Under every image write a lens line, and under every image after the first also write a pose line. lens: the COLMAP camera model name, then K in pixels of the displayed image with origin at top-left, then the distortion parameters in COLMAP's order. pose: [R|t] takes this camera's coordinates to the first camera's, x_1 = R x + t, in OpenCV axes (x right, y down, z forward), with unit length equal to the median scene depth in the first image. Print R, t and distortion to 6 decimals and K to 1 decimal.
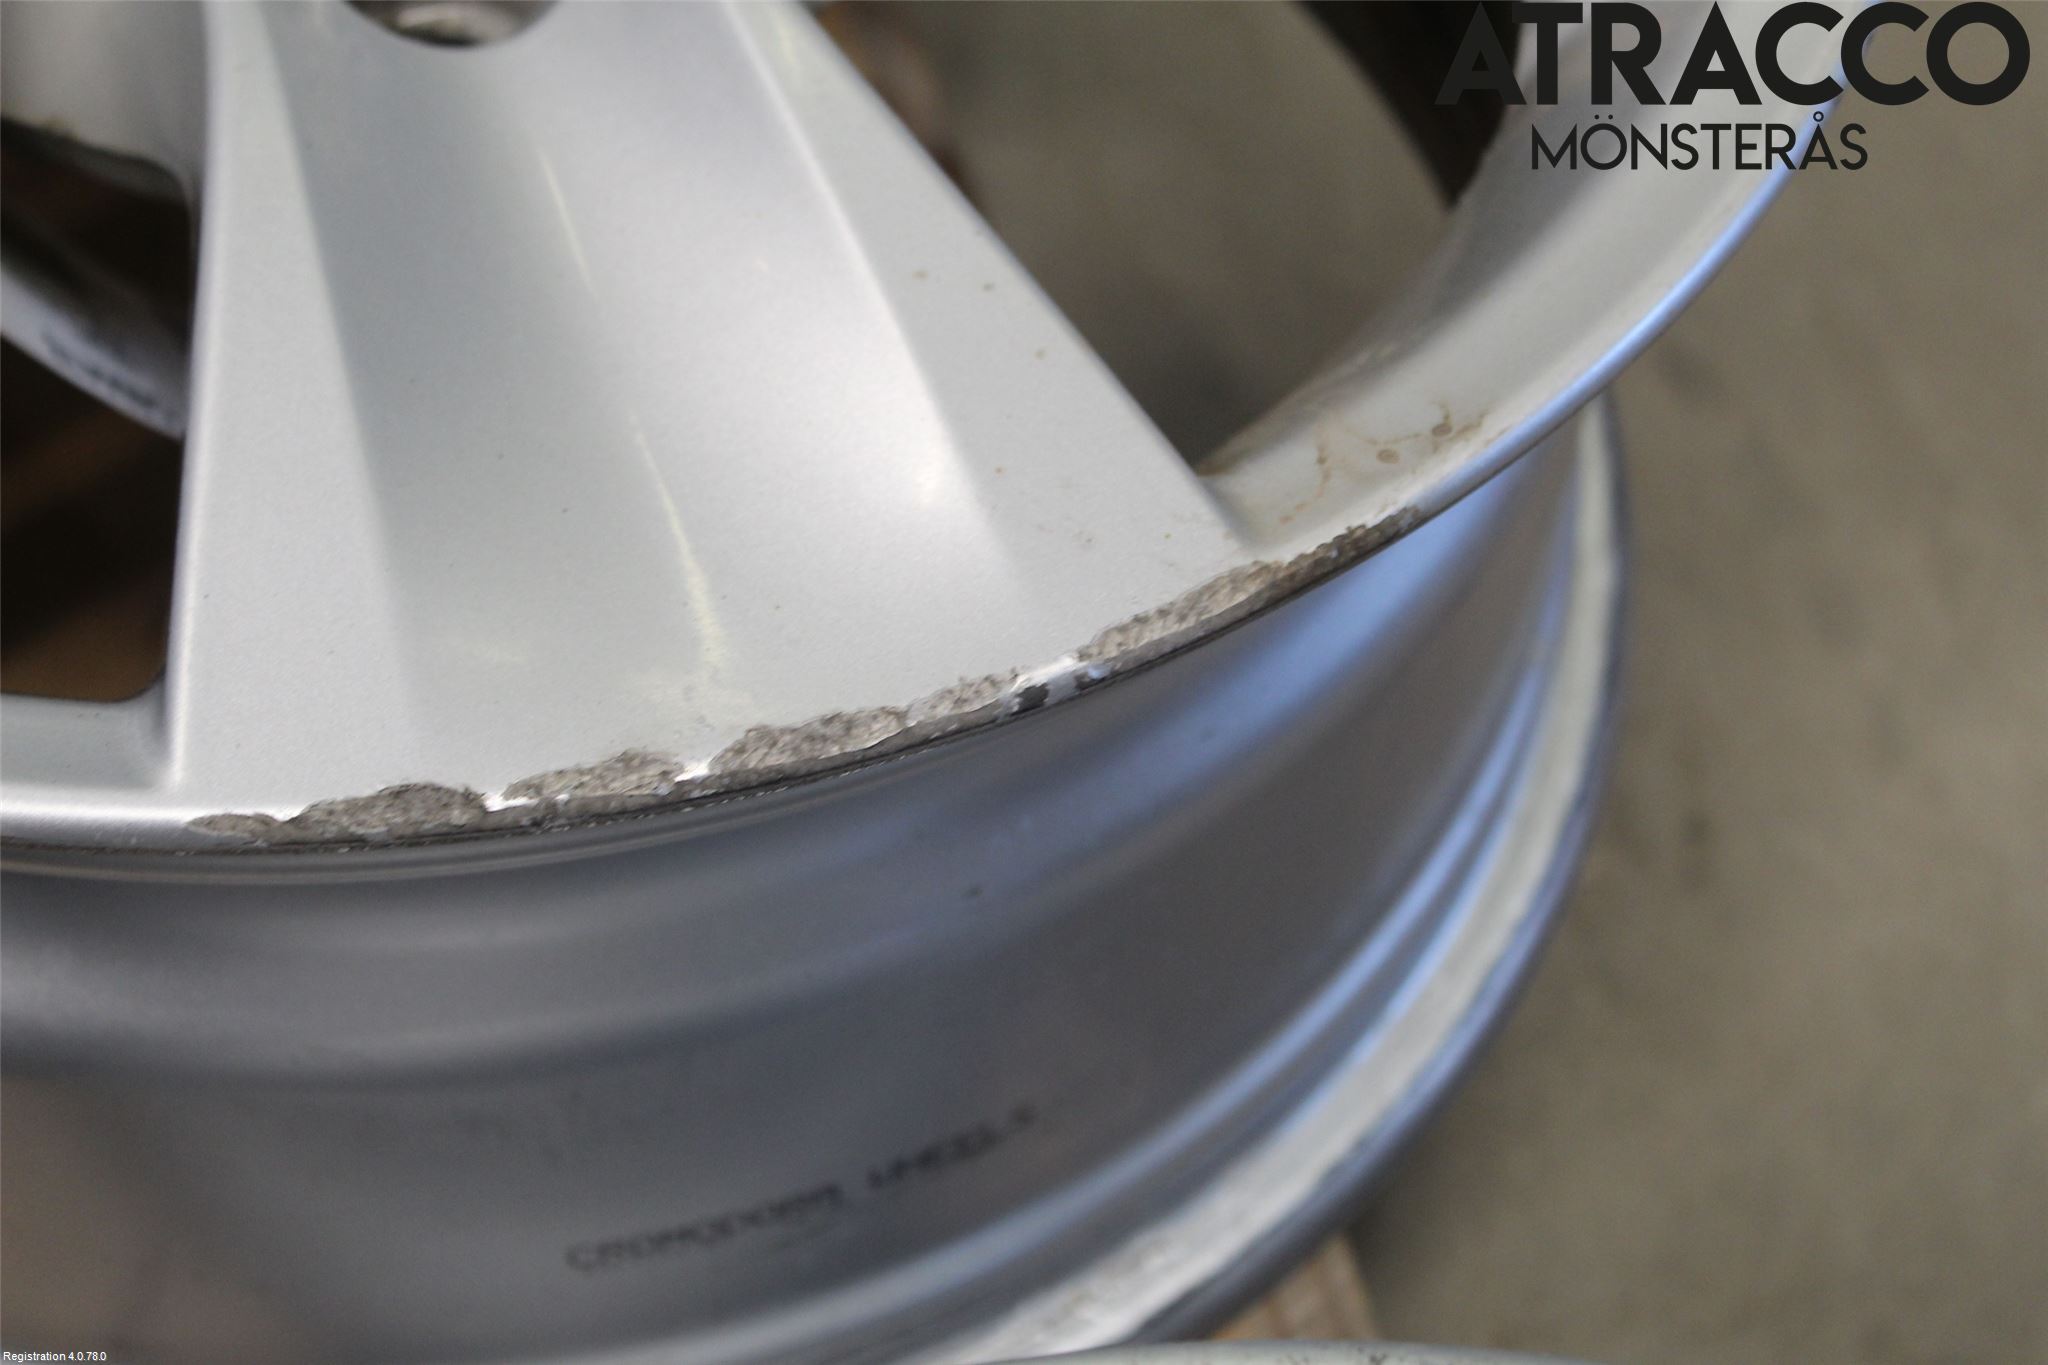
lens RADIAL K [[4079.7, 0, 1024.0], [0, 4079.7, 682.5], [0, 0, 1]] dist [-0.012847, 0.001925]
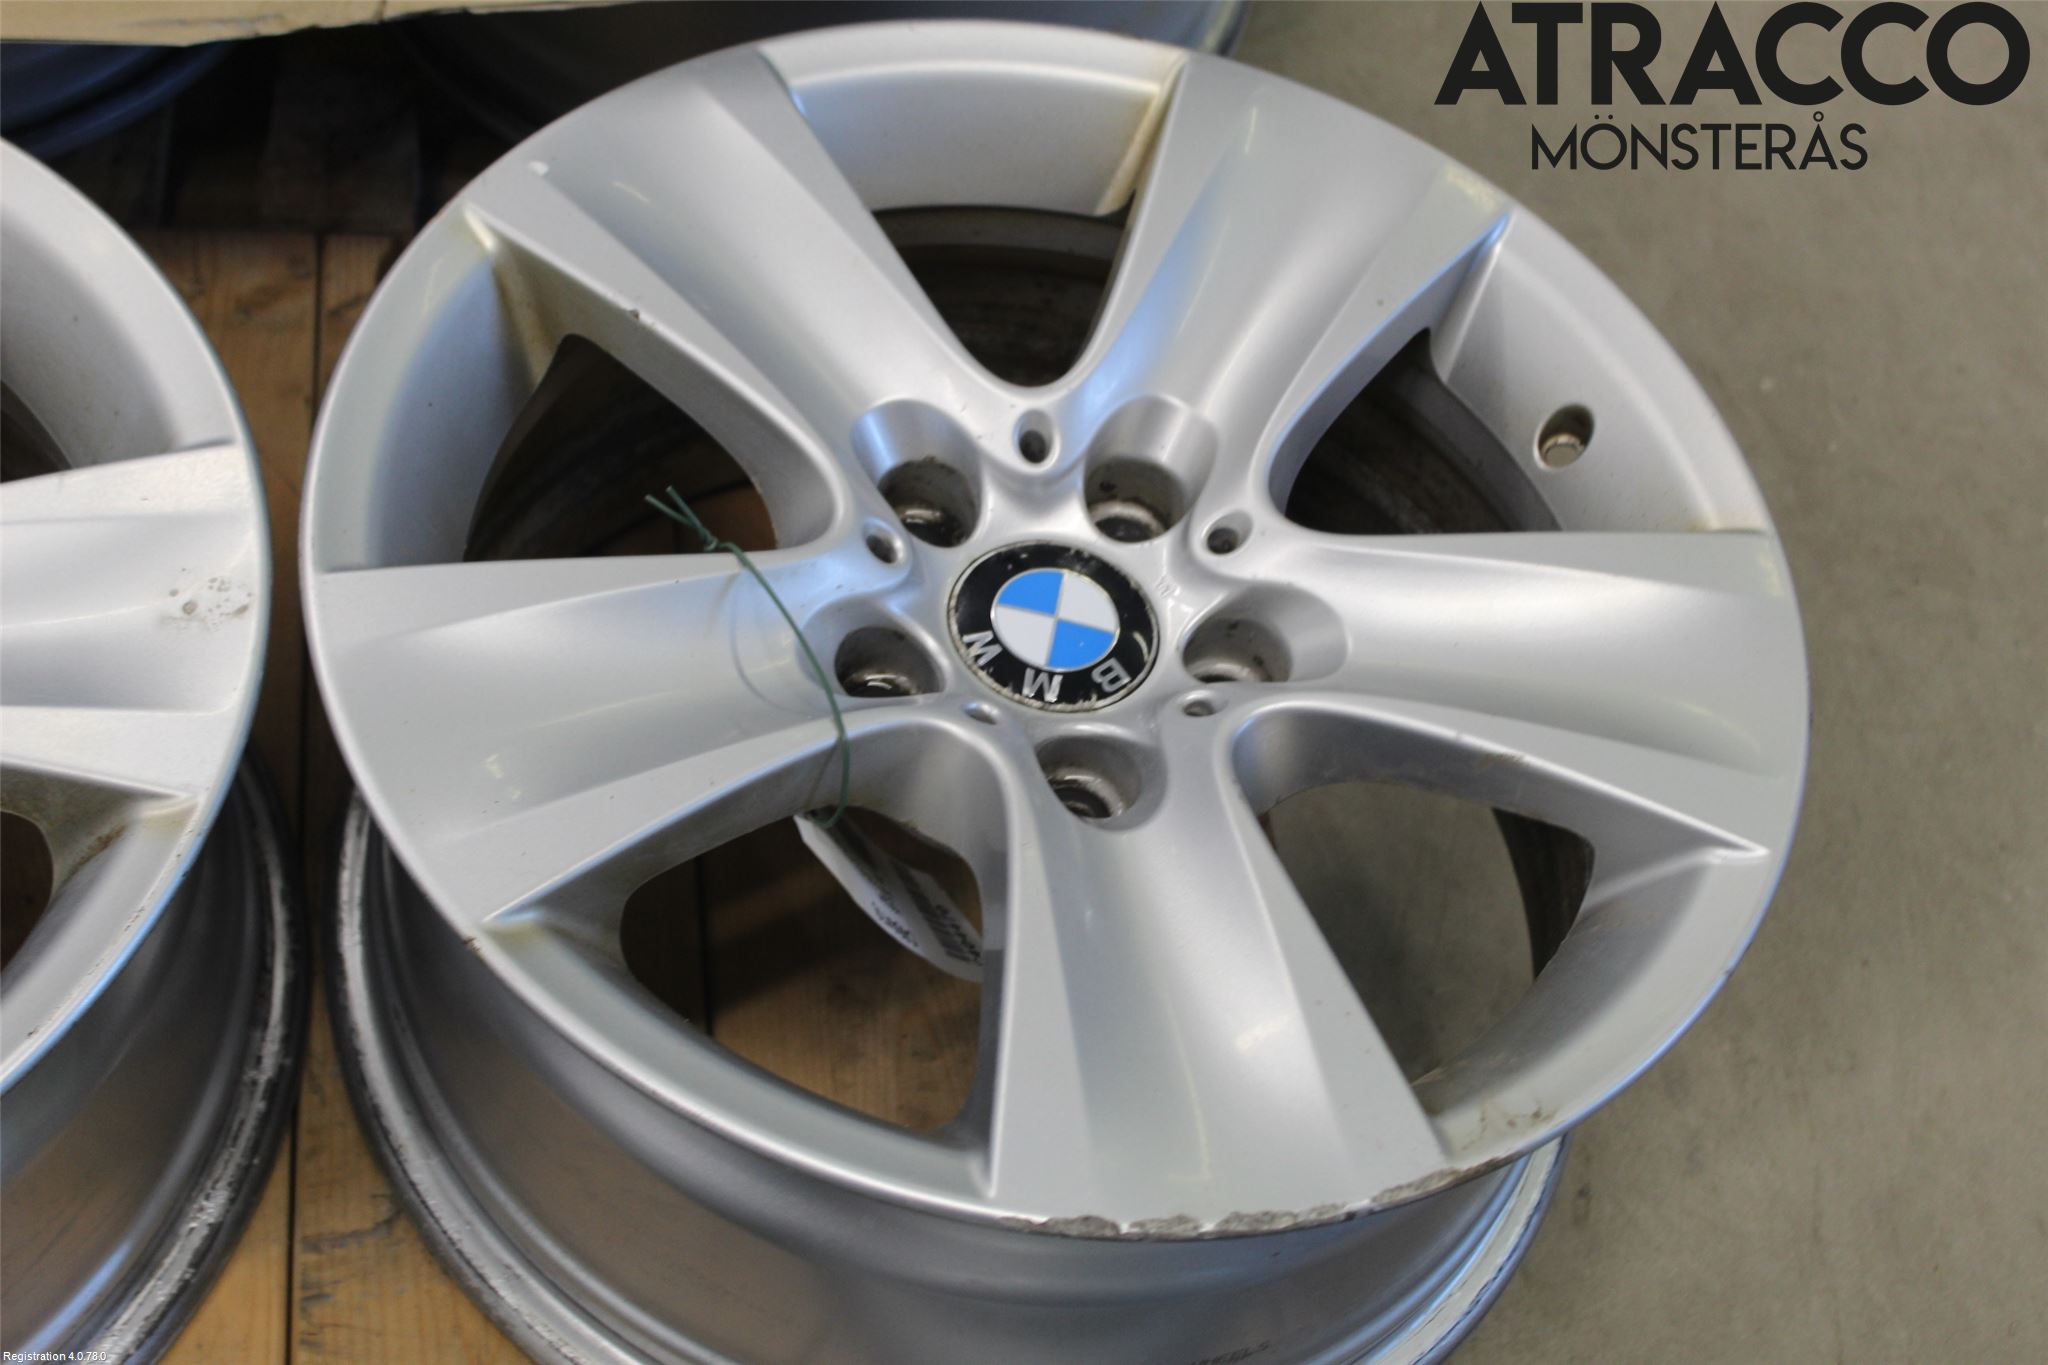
lens RADIAL K [[2980.5, 0, 1024.0], [0, 2980.5, 682.5], [0, 0, 1]] dist [-0.007922, 0.009874]
pose [[0.985403, 0.169538, -0.015437, -0.208069], [-0.170005, 0.984751, -0.036938, -0.202968], [0.008940, 0.039023, 0.999198, -0.718109]]
